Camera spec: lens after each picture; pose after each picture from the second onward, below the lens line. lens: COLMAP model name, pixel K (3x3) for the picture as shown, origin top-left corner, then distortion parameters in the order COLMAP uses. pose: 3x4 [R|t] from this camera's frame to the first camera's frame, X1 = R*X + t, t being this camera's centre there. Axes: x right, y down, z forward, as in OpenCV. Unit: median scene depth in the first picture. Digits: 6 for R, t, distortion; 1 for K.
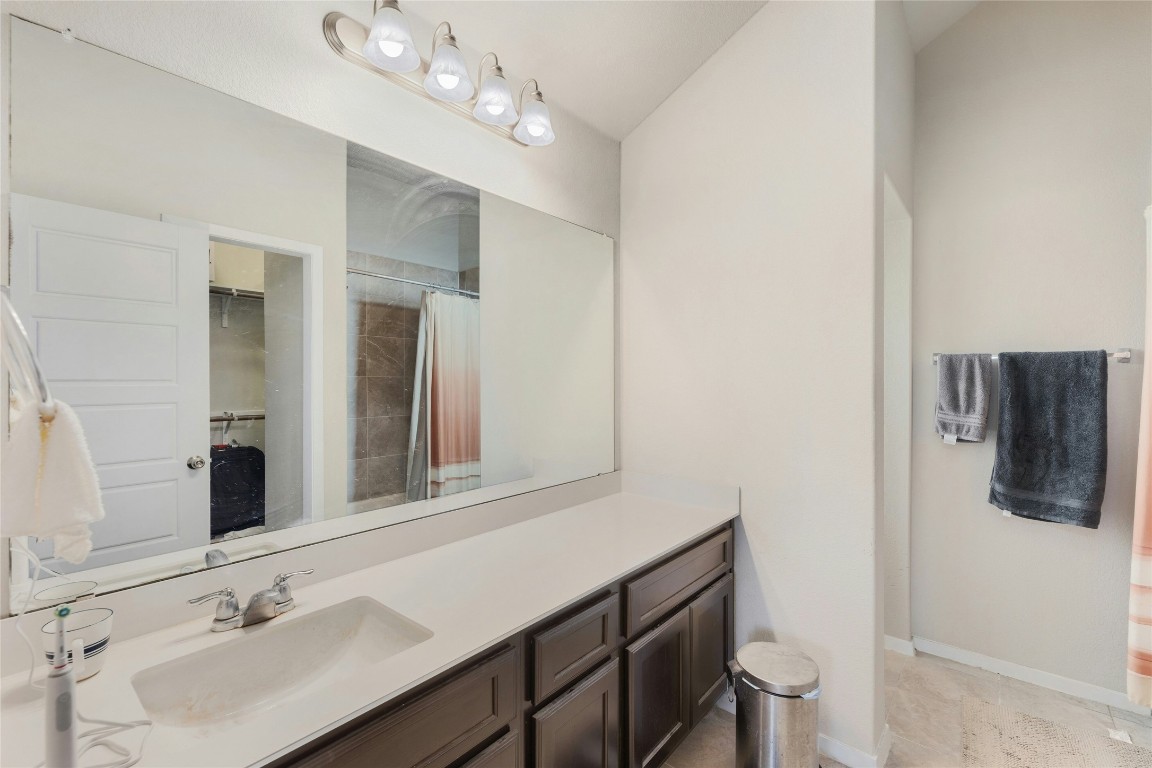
lens RADIAL K [[501.4, 0, 581.1], [0, 501.4, 390.9], [0, 0, 1]] dist [-0.001022, -0.000382]
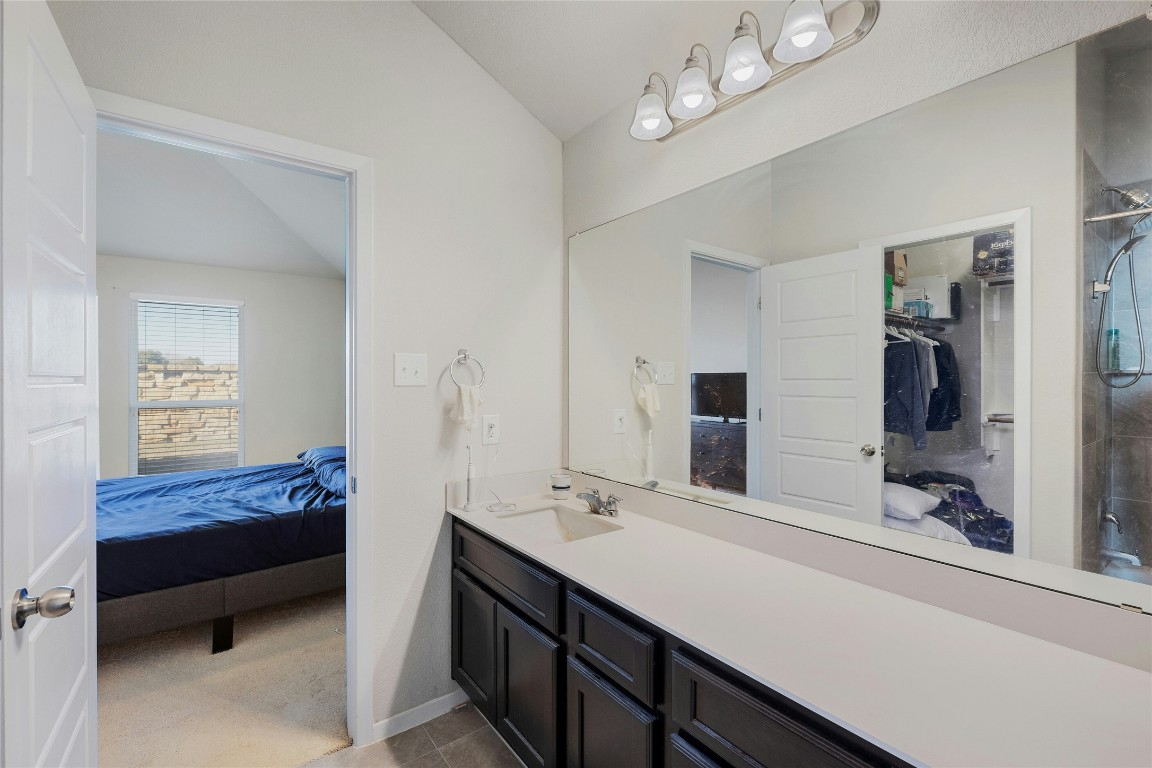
lens RADIAL K [[501.4, 0, 581.1], [0, 501.4, 390.9], [0, 0, 1]] dist [-0.001022, -0.000382]
pose [[-0.255305, 0.007924, -0.966828, 0.860029], [-0.006451, 0.999930, 0.009899, -0.005213], [0.966839, 0.008764, -0.255236, 1.066483]]
